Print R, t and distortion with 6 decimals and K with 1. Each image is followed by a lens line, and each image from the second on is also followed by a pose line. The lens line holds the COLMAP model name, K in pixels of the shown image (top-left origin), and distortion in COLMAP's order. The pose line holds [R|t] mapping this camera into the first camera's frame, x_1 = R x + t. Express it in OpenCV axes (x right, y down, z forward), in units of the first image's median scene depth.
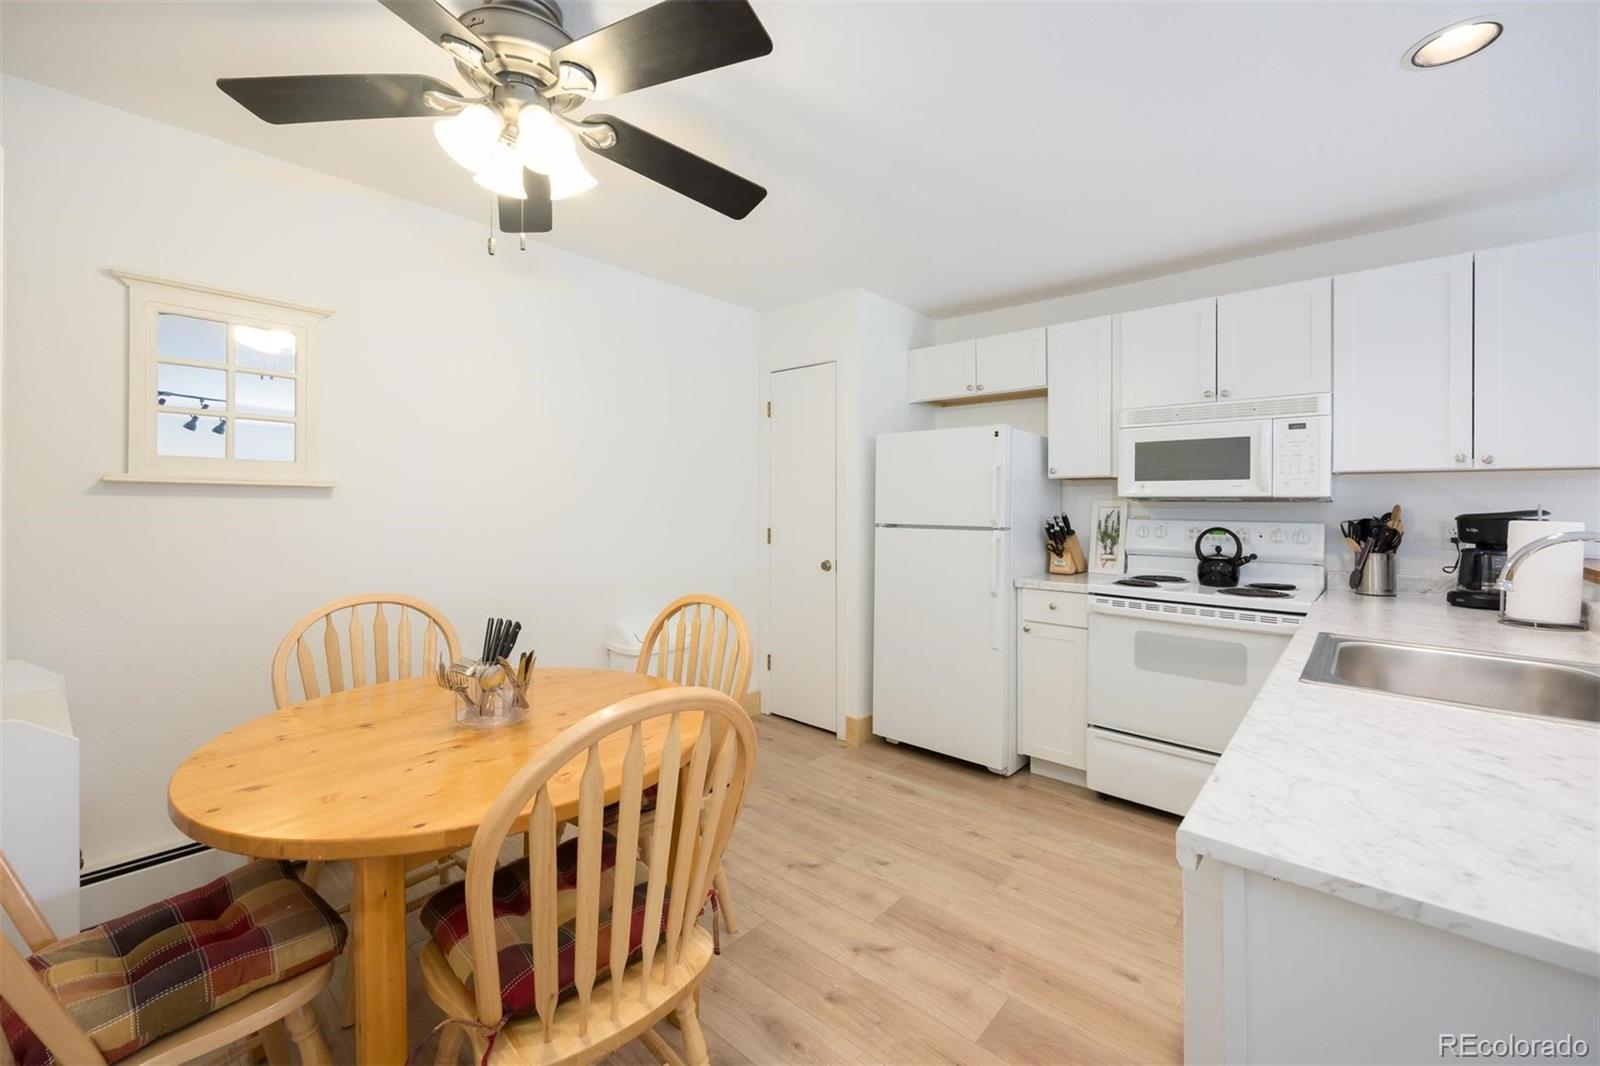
lens RADIAL K [[633.8, 0, 801.5], [0, 633.8, 494.2], [0, 0, 1]] dist [0.000700, 0.000059]
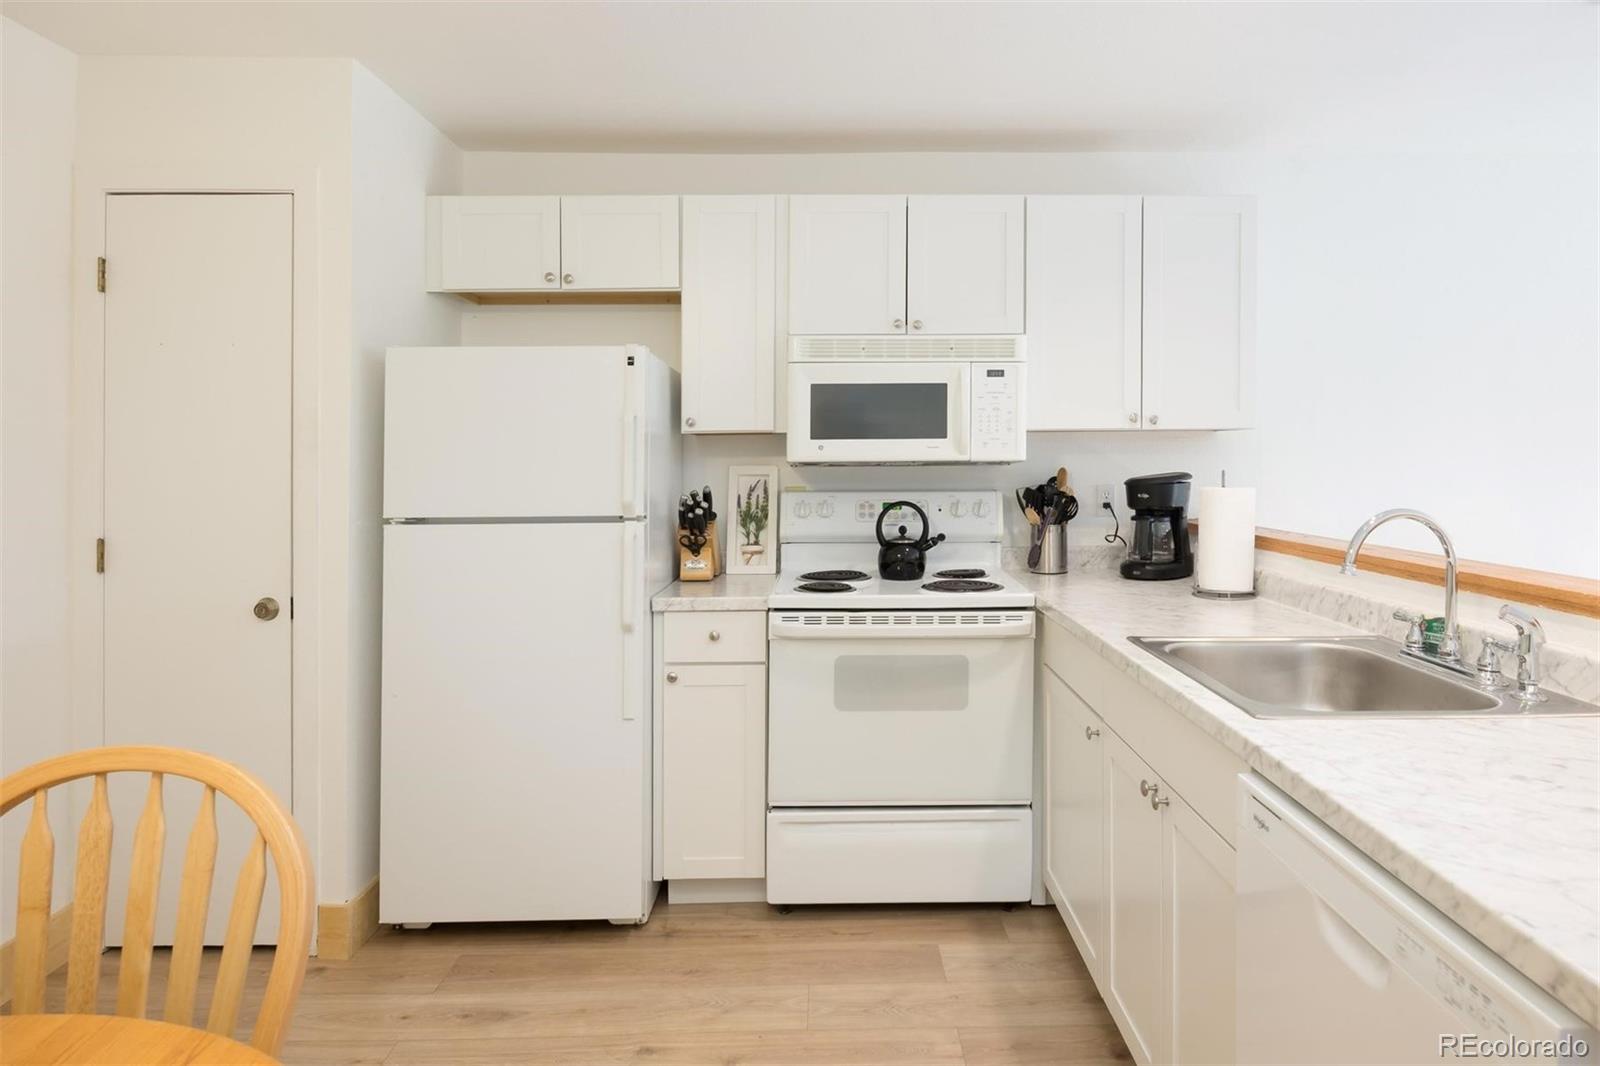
lens RADIAL K [[952.6, 0, 802.7], [0, 952.6, 434.2], [0, 0, 1]] dist [-0.005297, -0.001520]
pose [[0.742520, 0.000274, 0.669824, -0.183280], [0.003340, 0.999986, -0.004111, -0.022150], [-0.669815, 0.005290, 0.742509, 0.230422]]
